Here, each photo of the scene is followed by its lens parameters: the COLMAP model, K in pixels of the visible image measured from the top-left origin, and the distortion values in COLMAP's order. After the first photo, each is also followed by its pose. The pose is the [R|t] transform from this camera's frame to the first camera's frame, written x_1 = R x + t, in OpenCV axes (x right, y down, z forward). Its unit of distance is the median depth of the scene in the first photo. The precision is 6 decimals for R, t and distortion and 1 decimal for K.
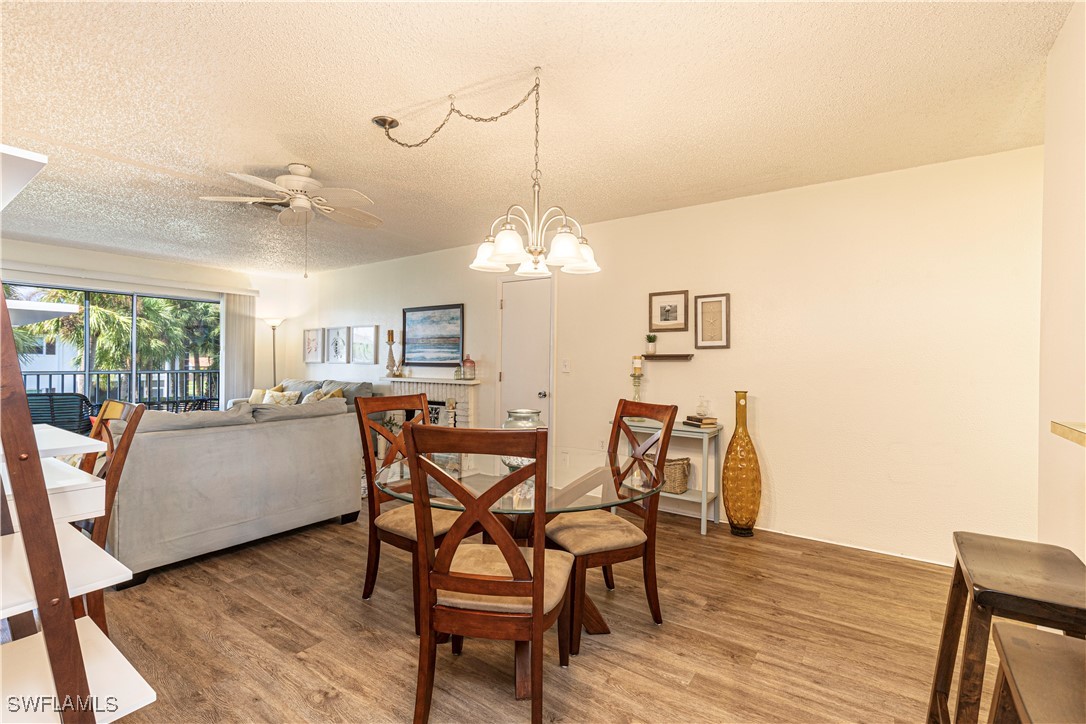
lens RADIAL K [[485.4, 0, 550.1], [0, 485.4, 362.2], [0, 0, 1]] dist [0.009790, -0.001637]
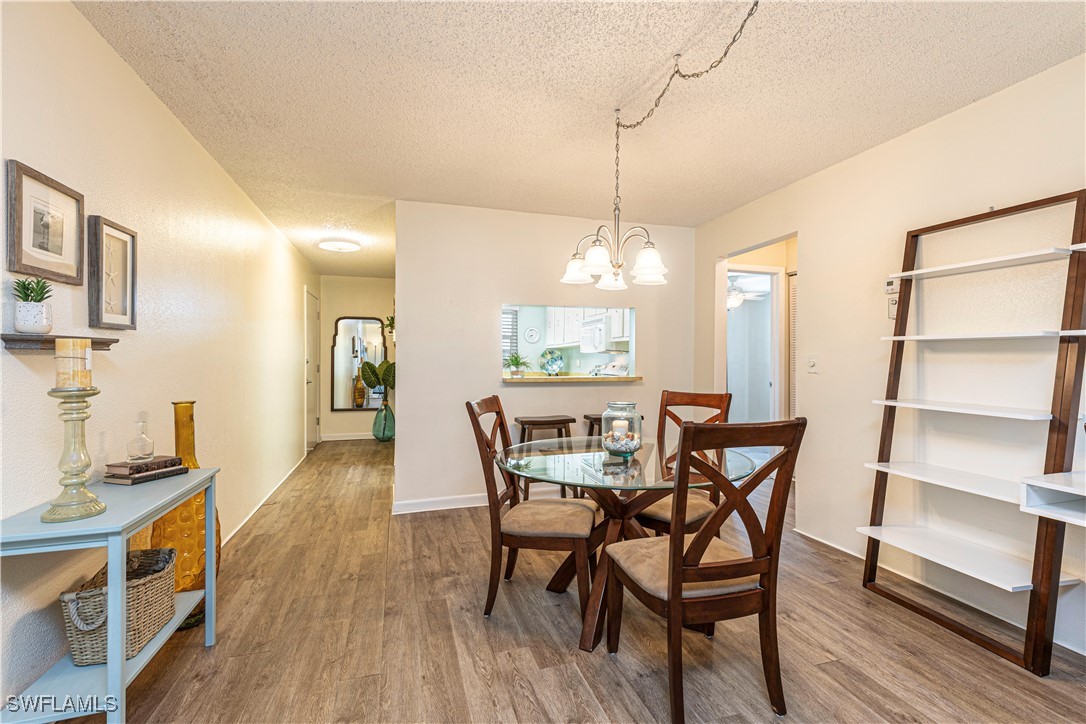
lens RADIAL K [[485.4, 0, 549.5], [0, 485.4, 361.3], [0, 0, 1]] dist [0.009790, -0.001637]
pose [[-0.787556, -0.012725, 0.616112, -0.245032], [-0.008831, 0.999917, 0.009364, -0.002304], [-0.616180, 0.001934, -0.787603, 0.790028]]
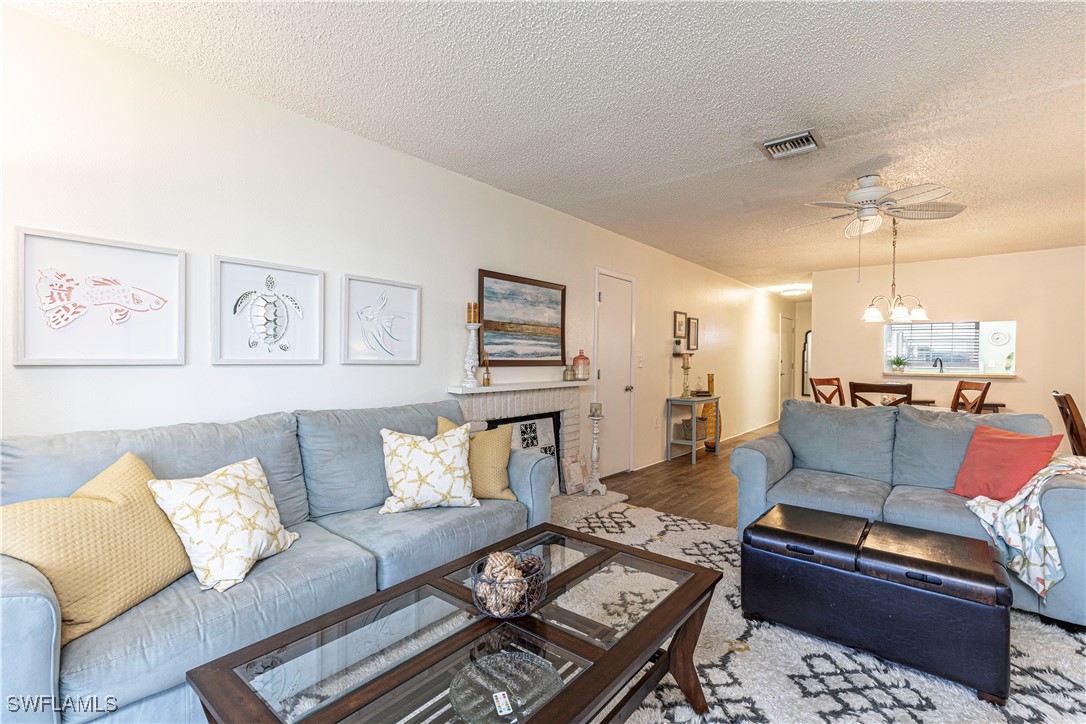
lens RADIAL K [[485.4, 0, 547.7], [0, 485.4, 363.0], [0, 0, 1]] dist [0.009790, -0.001637]
pose [[0.086948, -0.019587, 0.996020, -0.970960], [-0.006841, 0.999771, 0.020258, -0.009464], [-0.996189, -0.008575, 0.086794, 0.950959]]
